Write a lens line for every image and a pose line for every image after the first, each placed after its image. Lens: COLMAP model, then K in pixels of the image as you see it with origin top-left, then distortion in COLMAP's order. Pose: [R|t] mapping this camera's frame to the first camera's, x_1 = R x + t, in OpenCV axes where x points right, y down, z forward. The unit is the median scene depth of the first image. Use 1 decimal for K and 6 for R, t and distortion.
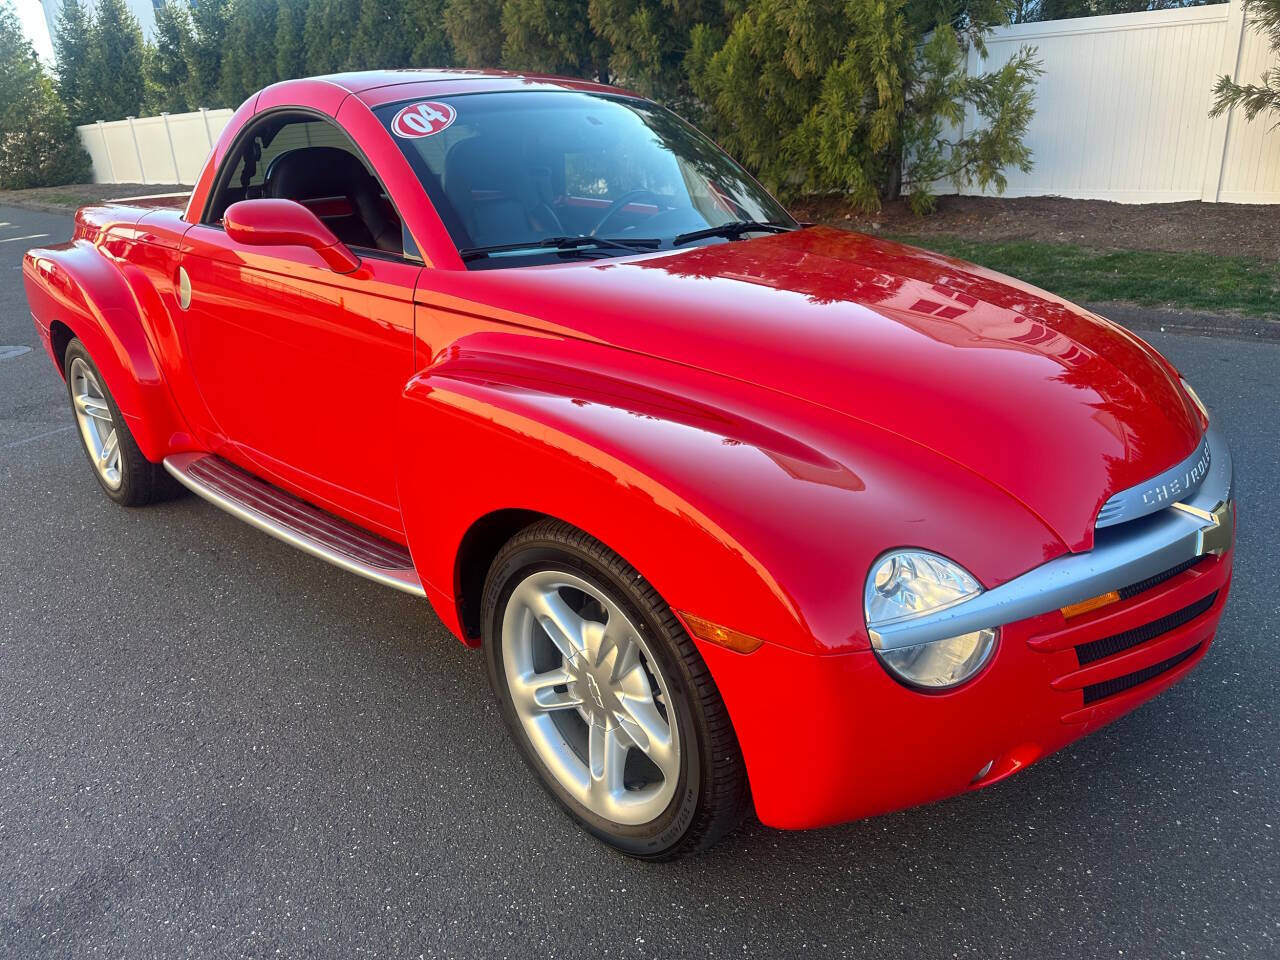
lens RADIAL K [[939.3, 0, 640.0], [0, 939.3, 480.0], [0, 0, 1]] dist [0.007115, -0.007526]
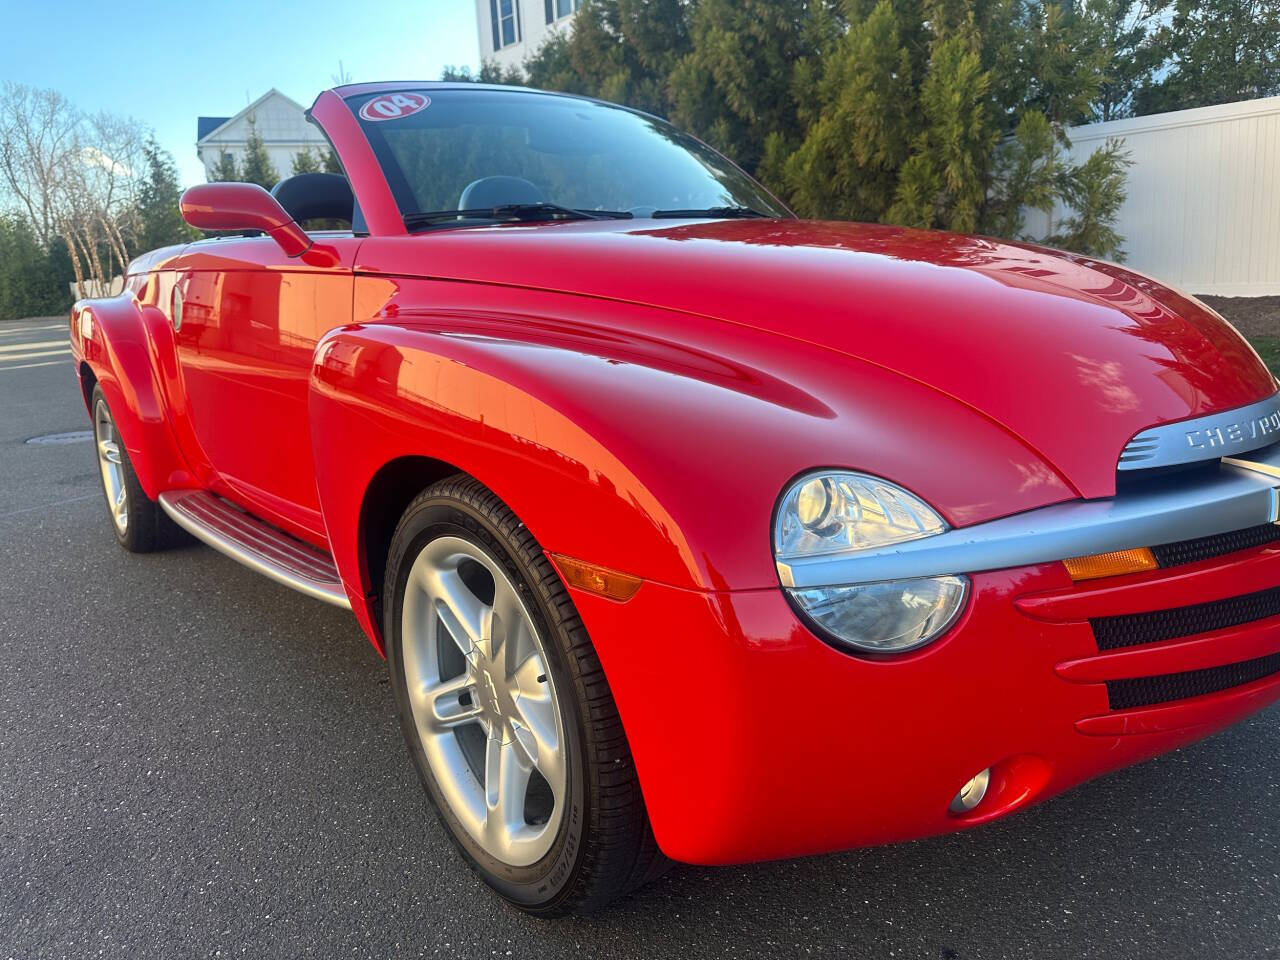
lens RADIAL K [[935.0, 0, 634.9], [0, 935.0, 480.5], [0, 0, 1]] dist [0.006923, -0.011619]
pose [[0.992857, 0.013049, -0.118591, 0.137822], [-0.030015, 0.989350, -0.142429, 0.127736], [0.115469, 0.144971, 0.982675, 0.161927]]
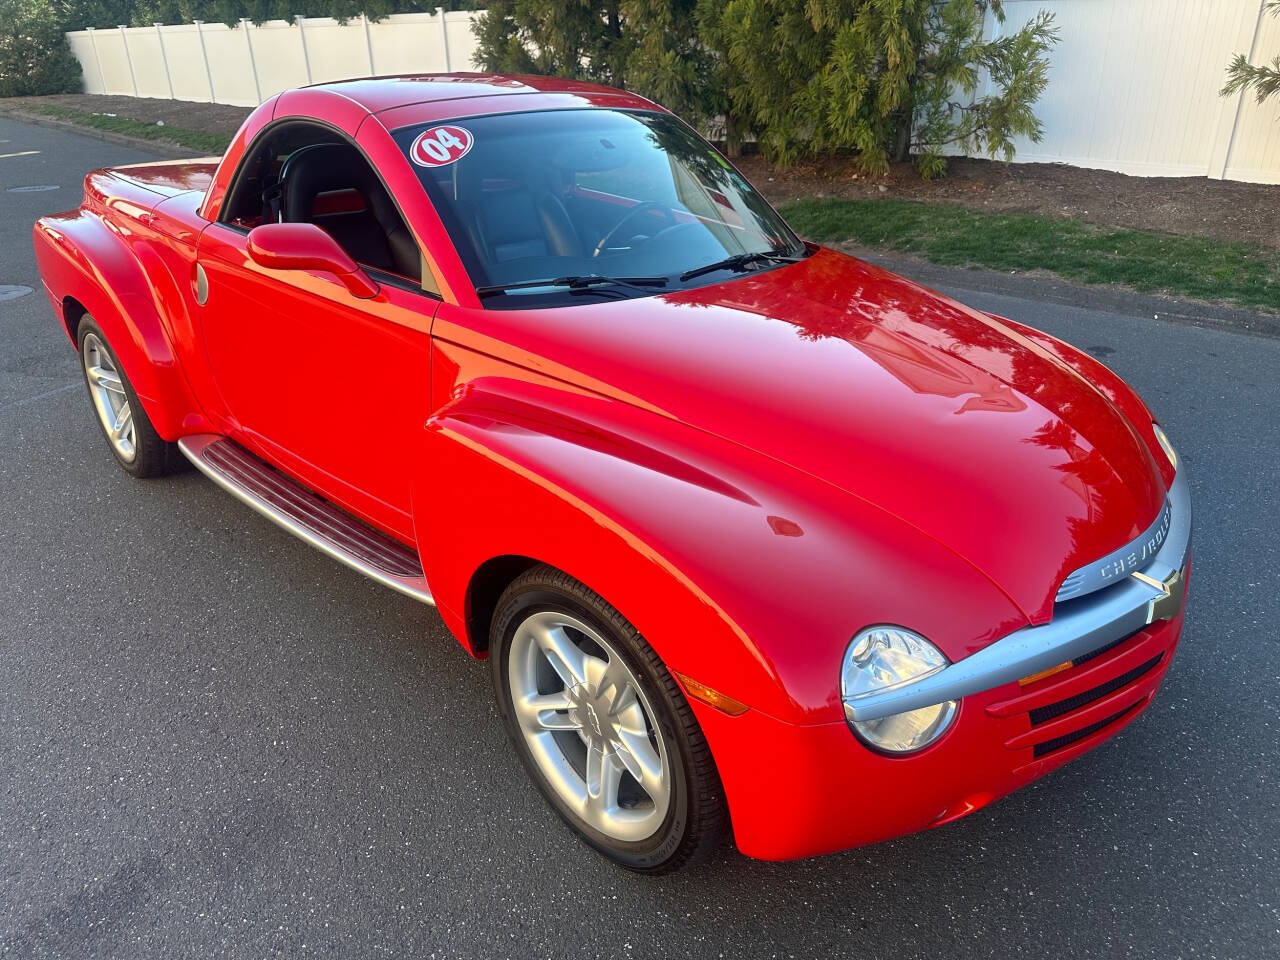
lens RADIAL K [[940.4, 0, 645.8], [0, 940.4, 479.8], [0, 0, 1]] dist [0.006945, -0.006063]
pose [[0.999326, 0.033990, 0.013890, -0.010248], [-0.034977, 0.996305, 0.078437, -0.116574], [-0.011172, -0.078870, 0.996822, -0.058077]]
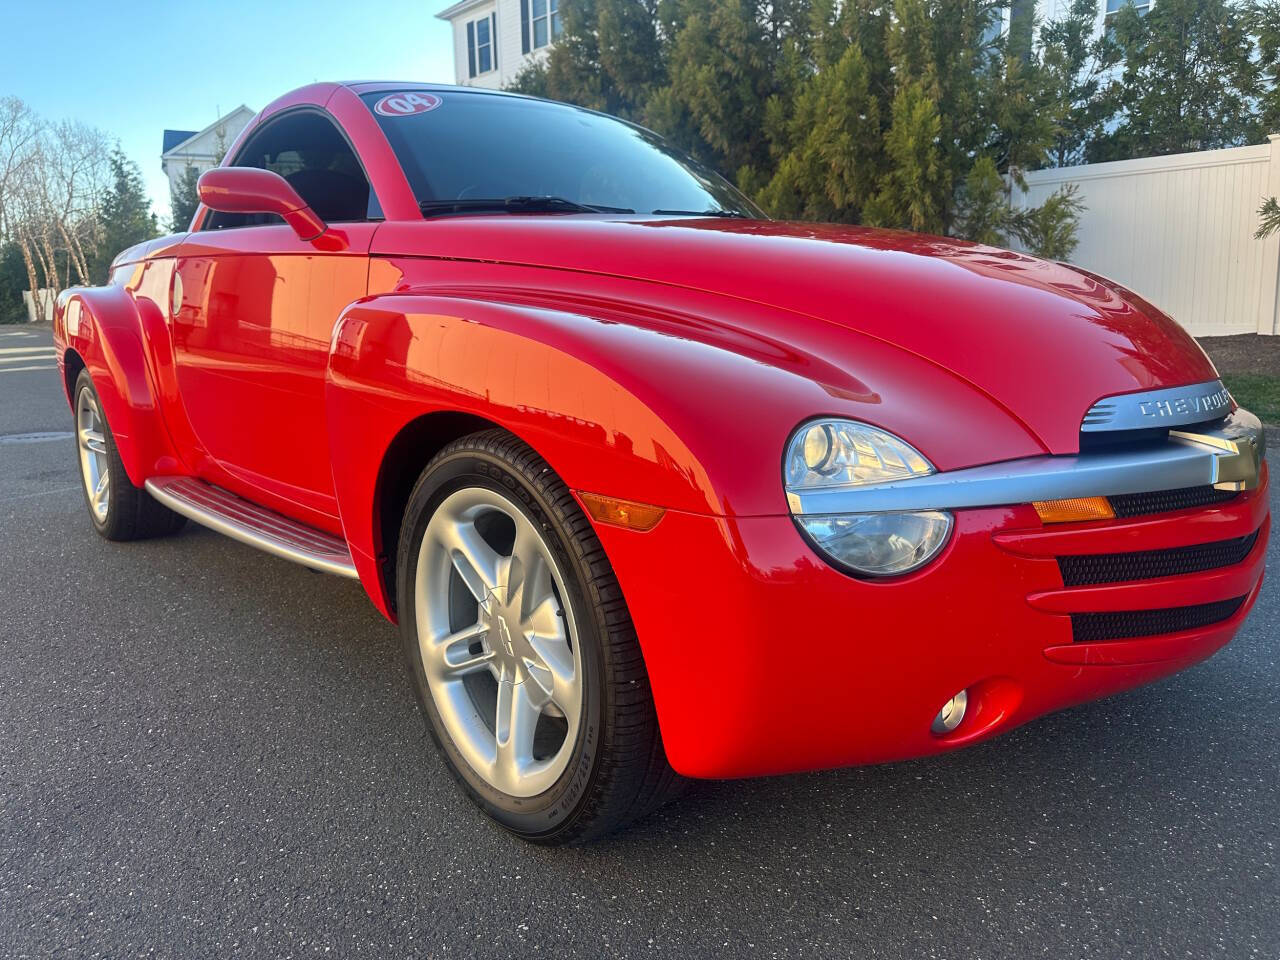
lens RADIAL K [[938.5, 0, 643.9], [0, 938.5, 478.6], [0, 0, 1]] dist [0.005505, -0.009619]
pose [[0.997193, 0.034332, -0.066544, 0.108073], [-0.045872, 0.982501, -0.180520, 0.191105], [0.059182, 0.183065, 0.981318, 0.112345]]
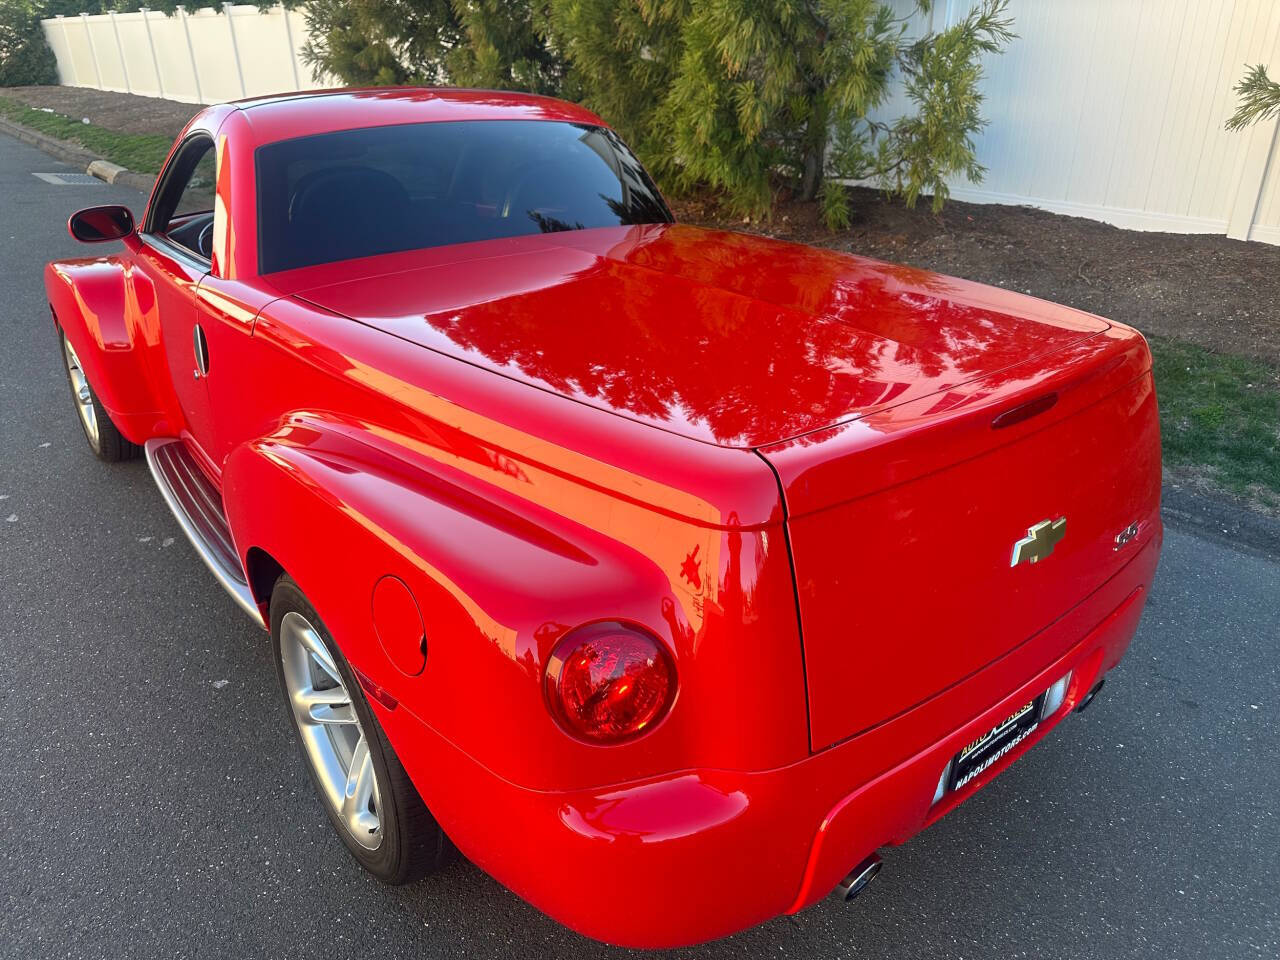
lens RADIAL K [[885.9, 0, 674.6], [0, 885.9, 478.8], [0, 0, 1]] dist [0.000075, -0.000239]
pose [[0.995566, 0.077825, -0.052840, 0.808393], [-0.071705, 0.991430, 0.109204, -0.550980], [0.060886, -0.104931, 0.992614, 1.019131]]
